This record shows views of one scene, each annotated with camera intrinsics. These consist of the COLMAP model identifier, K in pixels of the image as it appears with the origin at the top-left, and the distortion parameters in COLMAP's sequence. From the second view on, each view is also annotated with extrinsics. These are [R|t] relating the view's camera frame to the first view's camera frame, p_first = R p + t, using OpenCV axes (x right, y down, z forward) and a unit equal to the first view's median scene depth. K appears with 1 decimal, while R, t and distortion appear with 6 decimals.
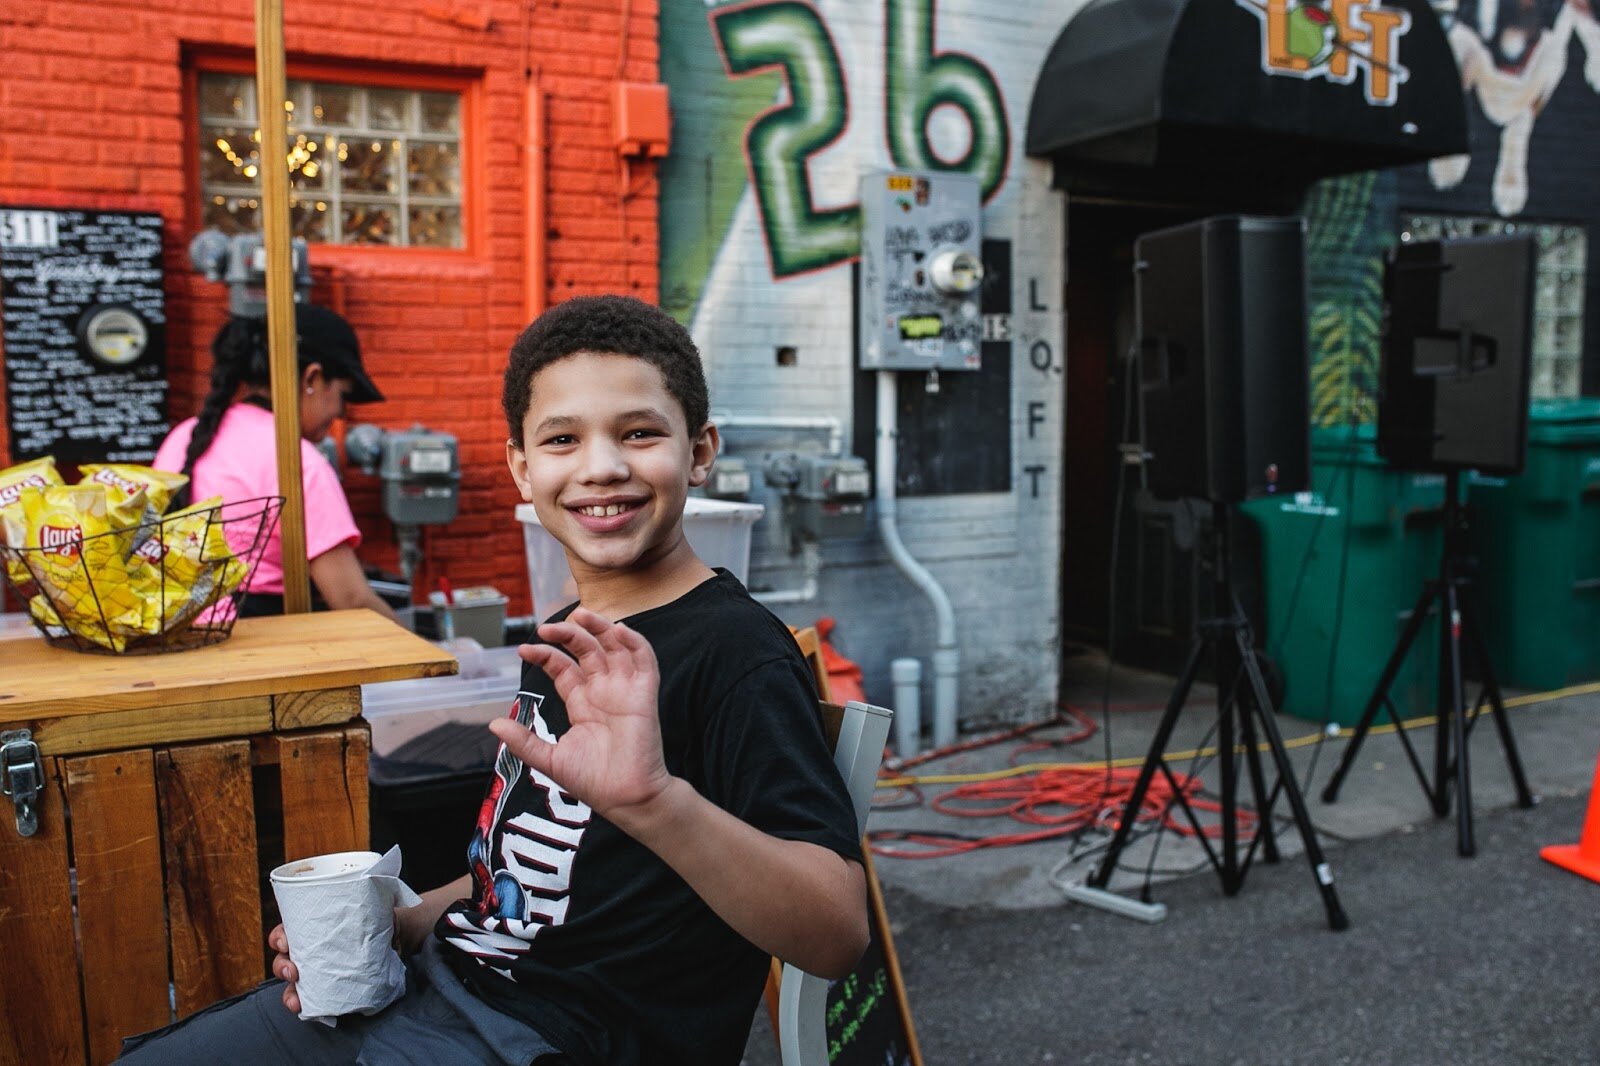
lens RADIAL K [[1534.8, 0, 800.0], [0, 1534.8, 533.0], [0, 0, 1]] dist [-0.059191, 0.091191]
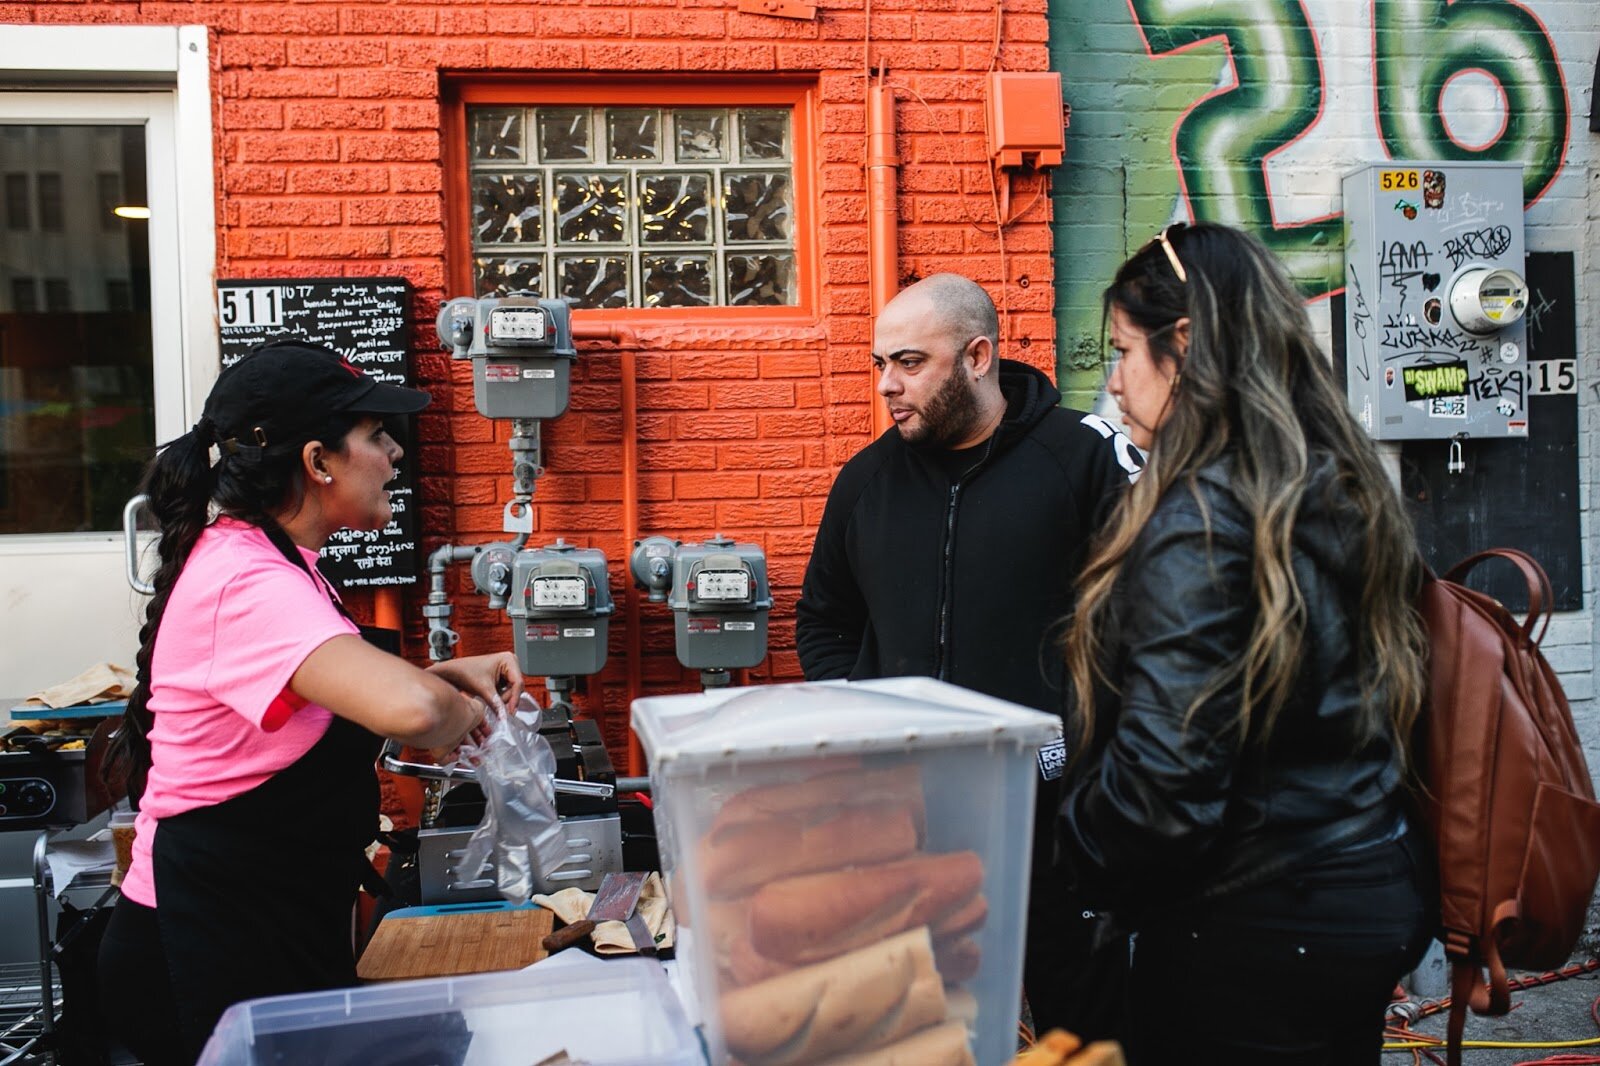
lens RADIAL K [[1534.8, 0, 800.0], [0, 1534.8, 533.0], [0, 0, 1]] dist [-0.059191, 0.091191]
pose [[0.945320, -0.017397, -0.325681, 0.032766], [-0.001314, 0.998365, -0.057143, -0.026865], [0.326143, 0.054446, 0.943751, 0.278255]]
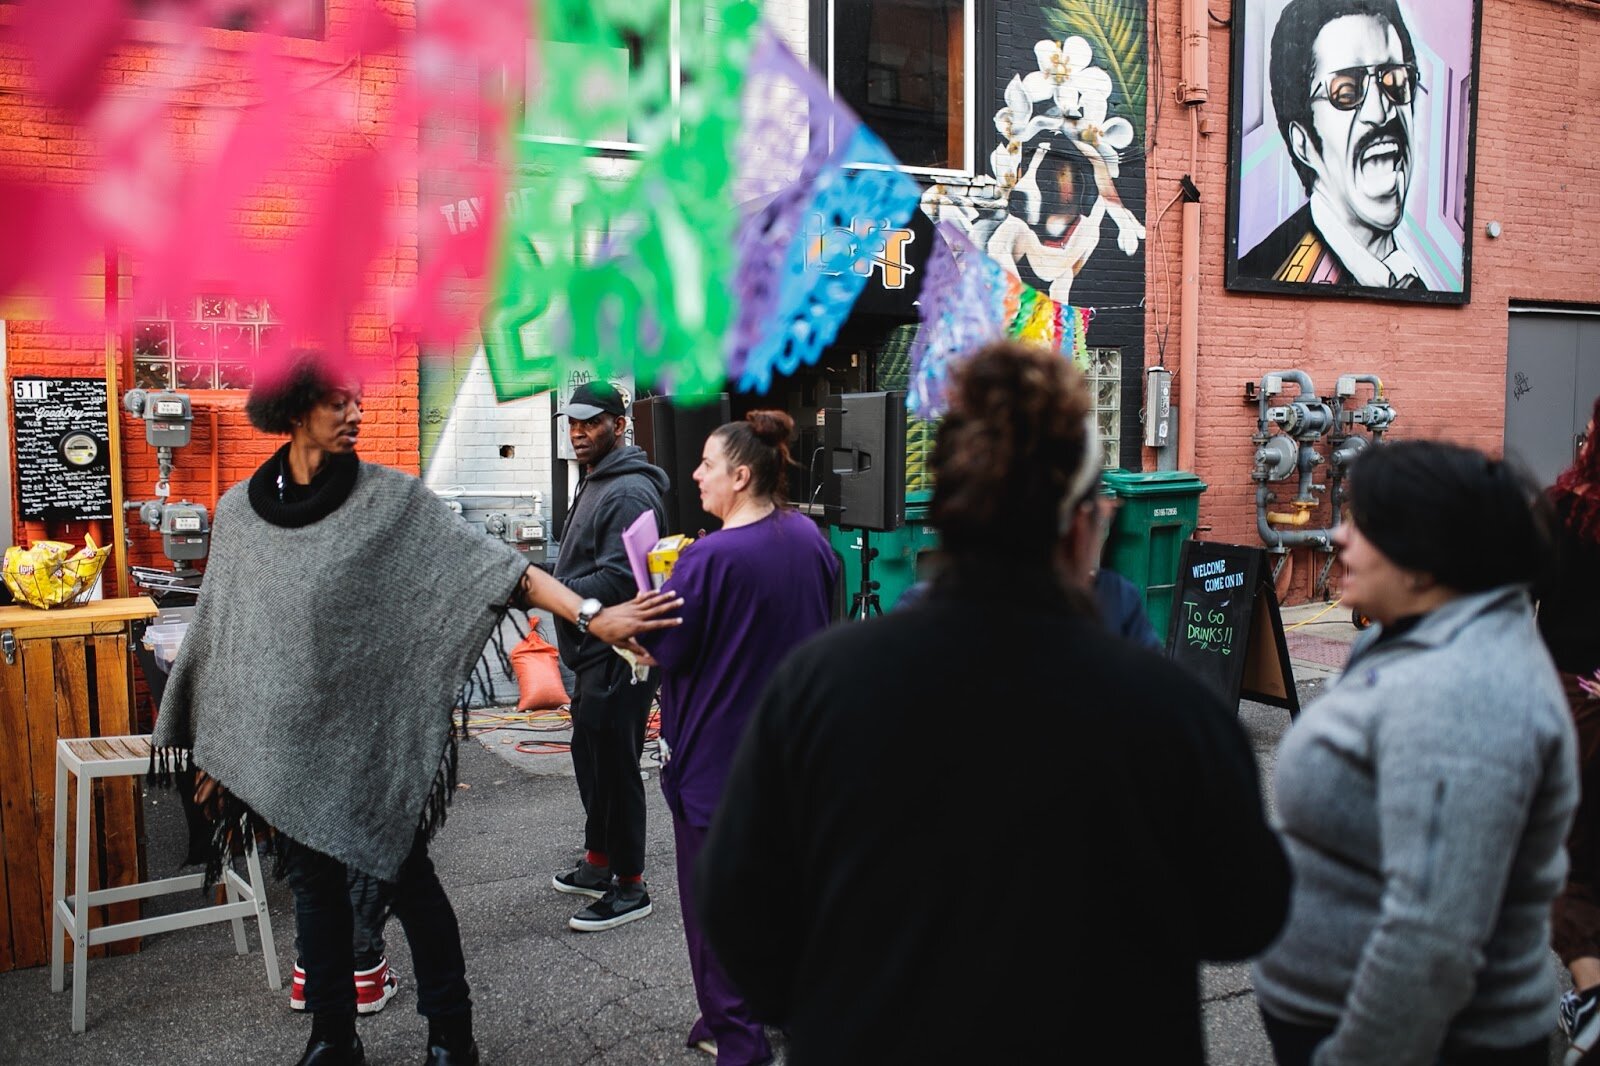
lens RADIAL K [[1534.8, 0, 800.0], [0, 1534.8, 533.0], [0, 0, 1]] dist [-0.059191, 0.091191]
pose [[0.999844, 0.005096, -0.016909, 0.358555], [-0.005335, 0.999887, -0.014087, -0.010974], [0.016836, 0.014175, 0.999758, -0.645620]]
